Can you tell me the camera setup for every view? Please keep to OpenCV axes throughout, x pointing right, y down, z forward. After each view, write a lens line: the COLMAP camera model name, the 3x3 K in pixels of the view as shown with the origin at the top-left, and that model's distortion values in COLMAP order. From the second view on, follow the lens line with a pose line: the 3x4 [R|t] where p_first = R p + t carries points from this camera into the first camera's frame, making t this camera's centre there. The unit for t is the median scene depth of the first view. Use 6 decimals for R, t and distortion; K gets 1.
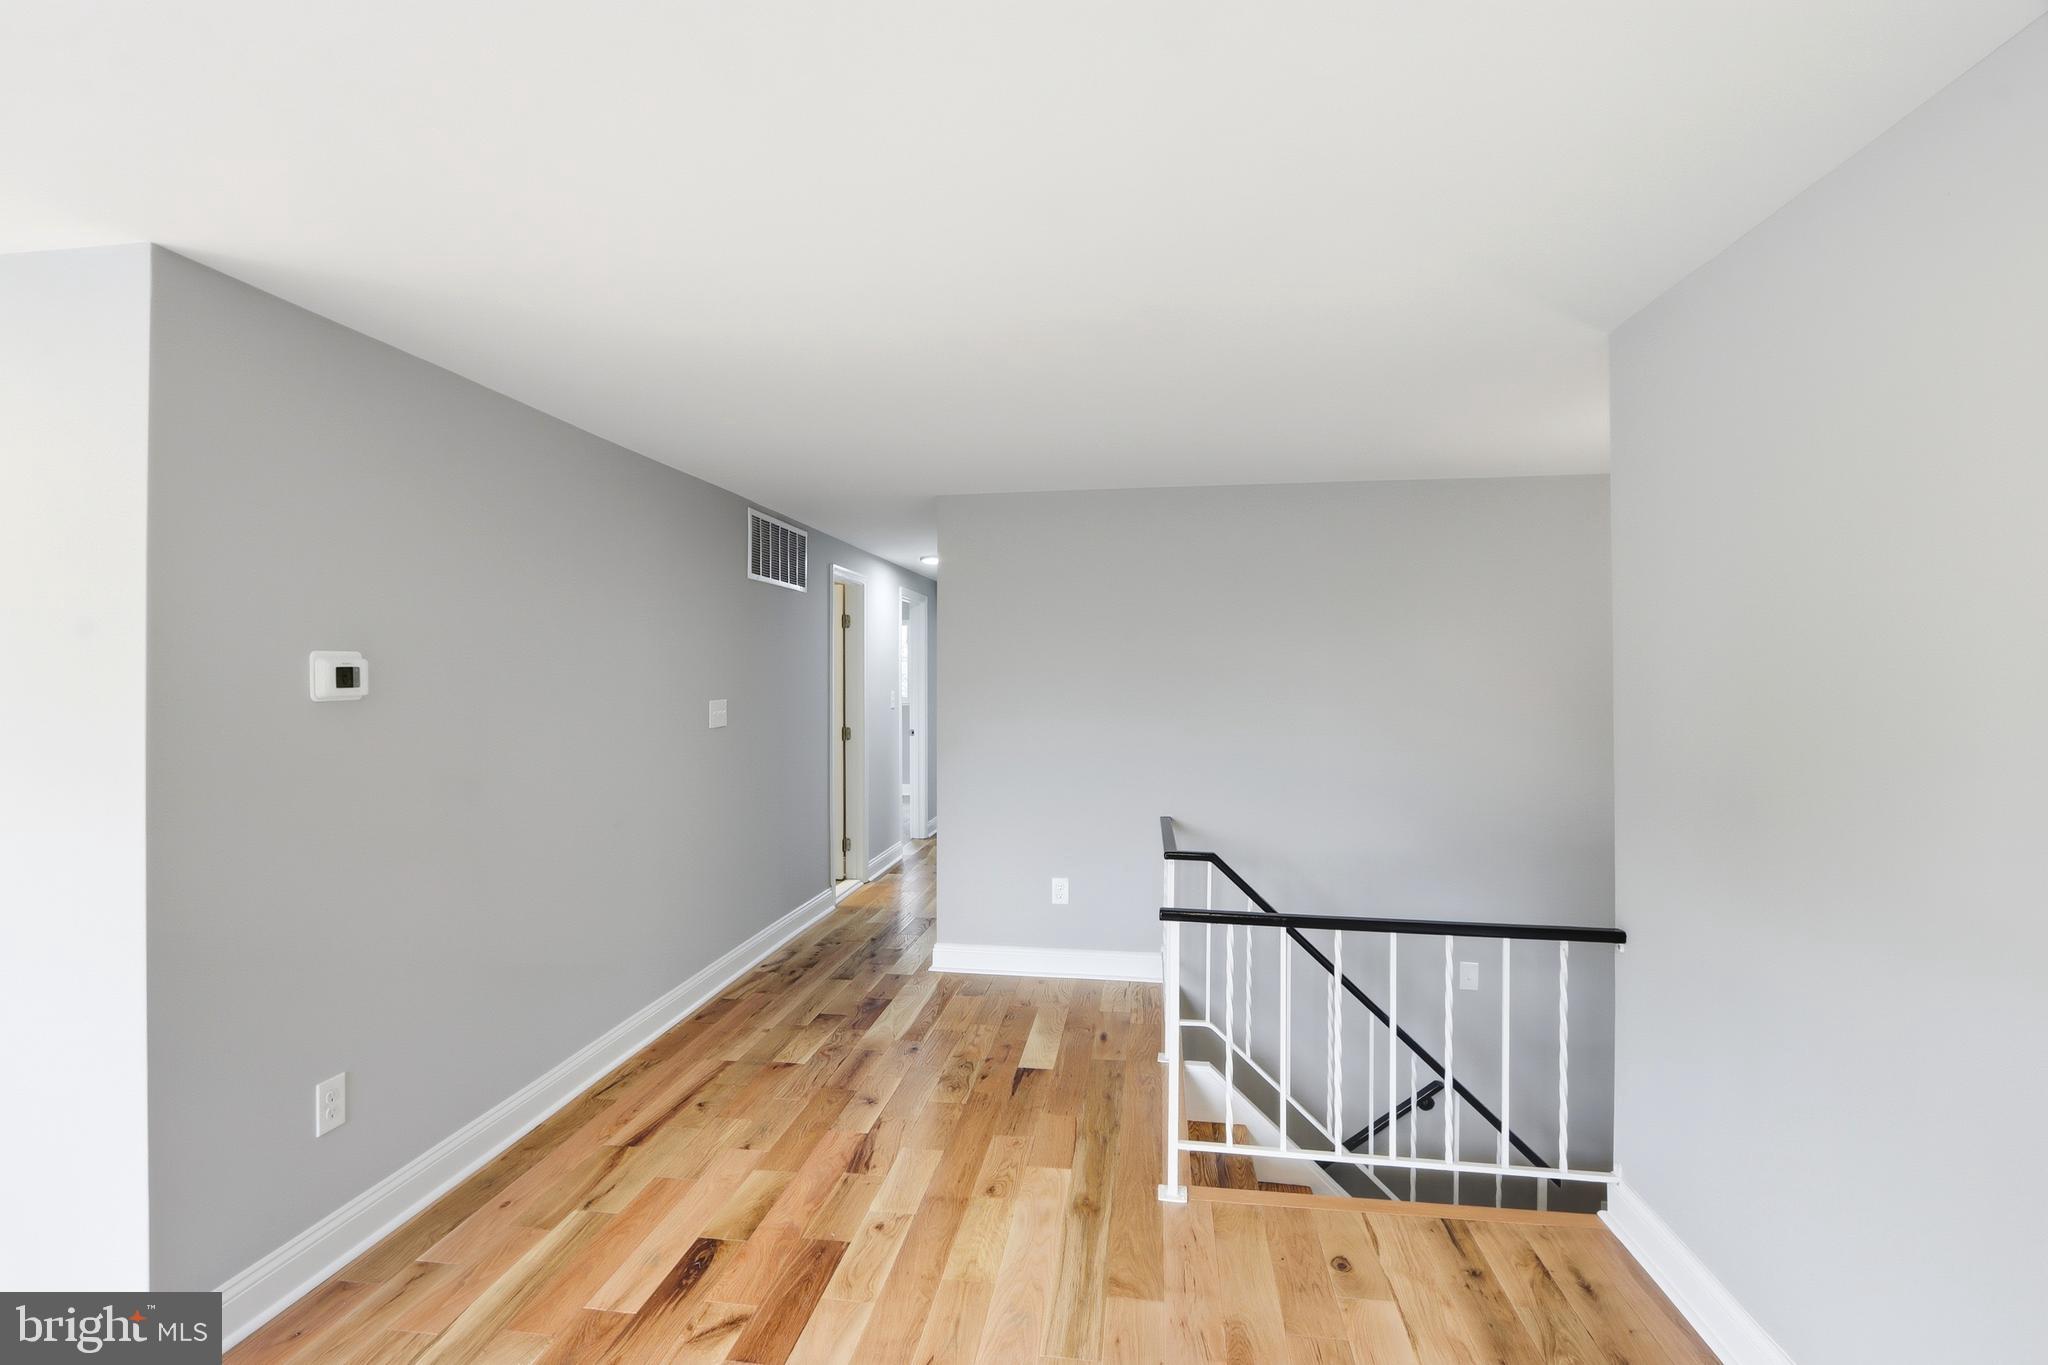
lens RADIAL K [[958.9, 0, 1004.2], [0, 958.9, 665.5], [0, 0, 1]] dist [-0.024727, 0.006136]
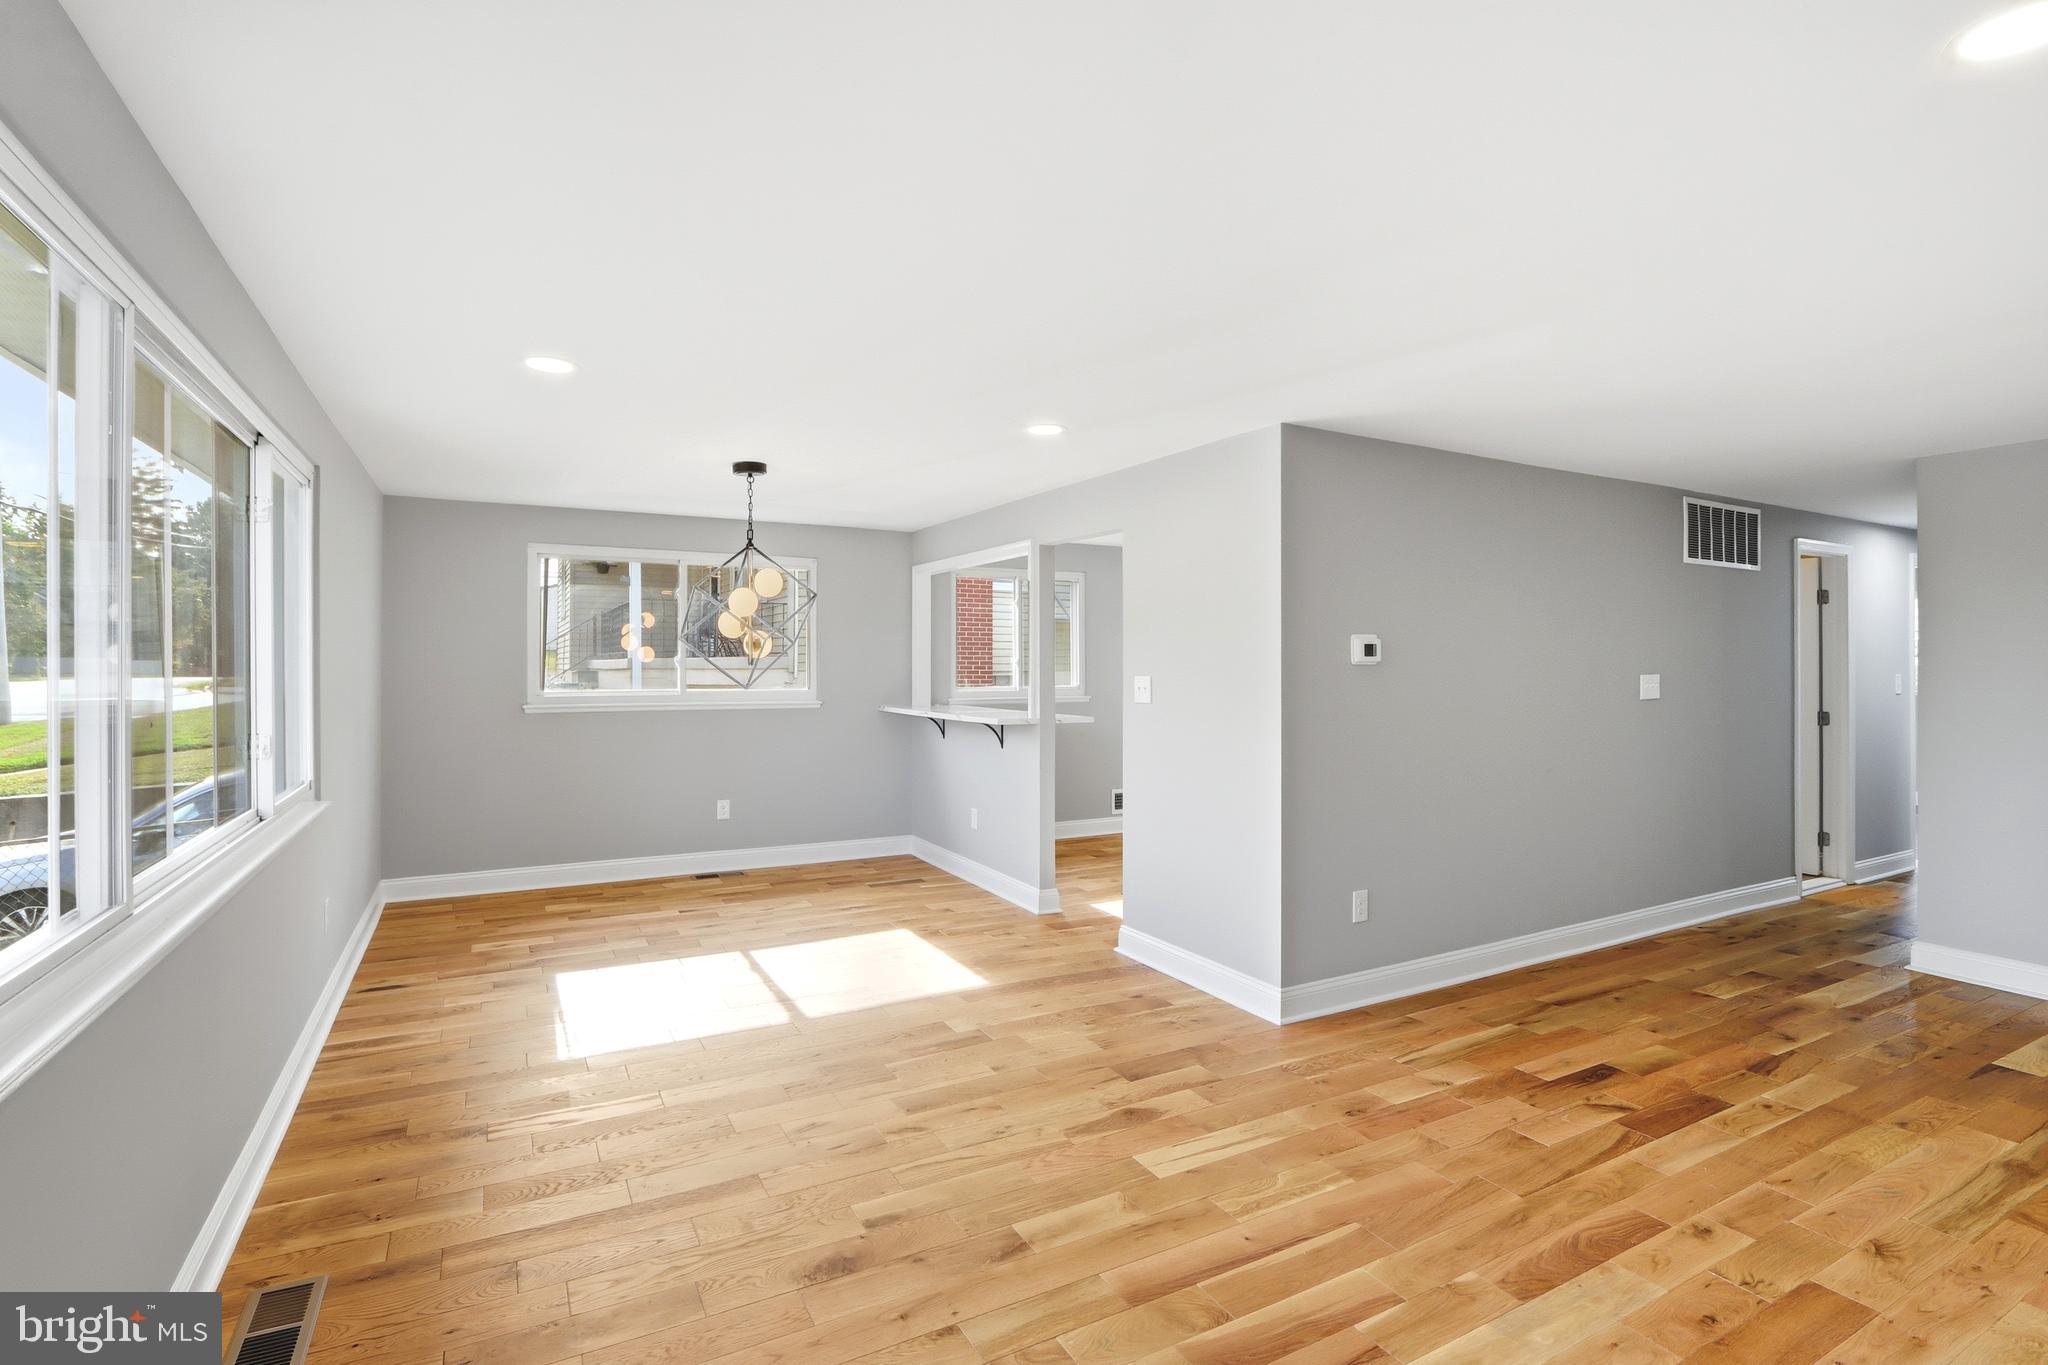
lens RADIAL K [[958.9, 0, 1006.2], [0, 958.9, 665.7], [0, 0, 1]] dist [-0.024727, 0.006136]
pose [[0.602421, 0.006718, -0.798150, 0.190542], [0.005151, 0.999911, 0.012304, 0.011986], [0.798162, -0.011524, 0.602333, -0.384461]]
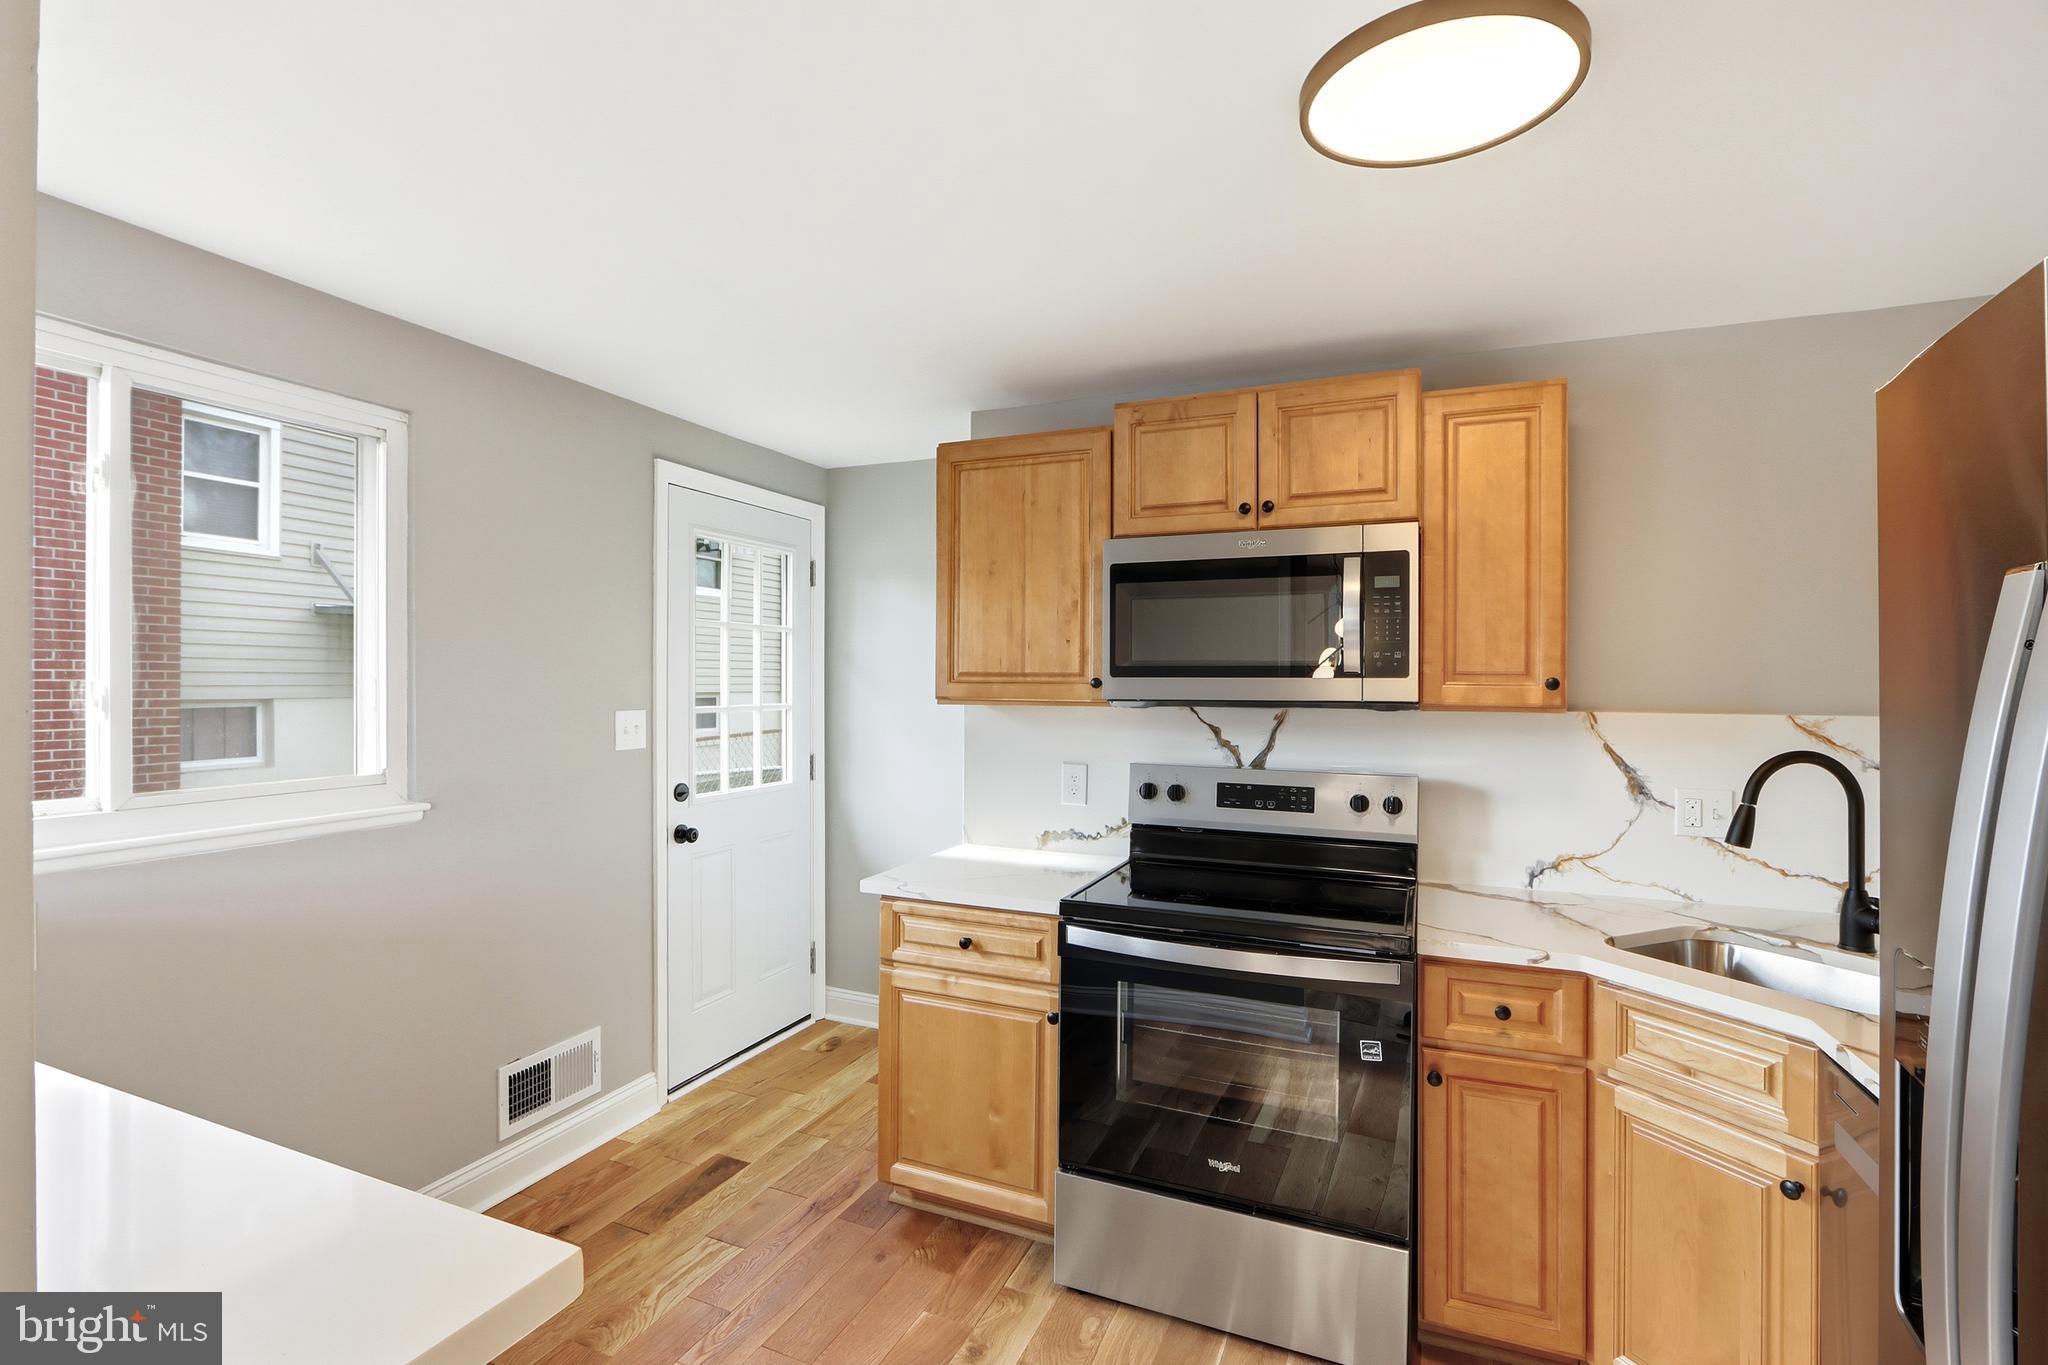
lens RADIAL K [[958.9, 0, 1016.2], [0, 958.9, 683.0], [0, 0, 1]] dist [-0.024727, 0.006136]
pose [[0.968053, 0.005976, -0.250676, -1.081243], [-0.002487, 0.999896, 0.014235, 0.012221], [0.250735, -0.013157, 0.967966, 0.724115]]
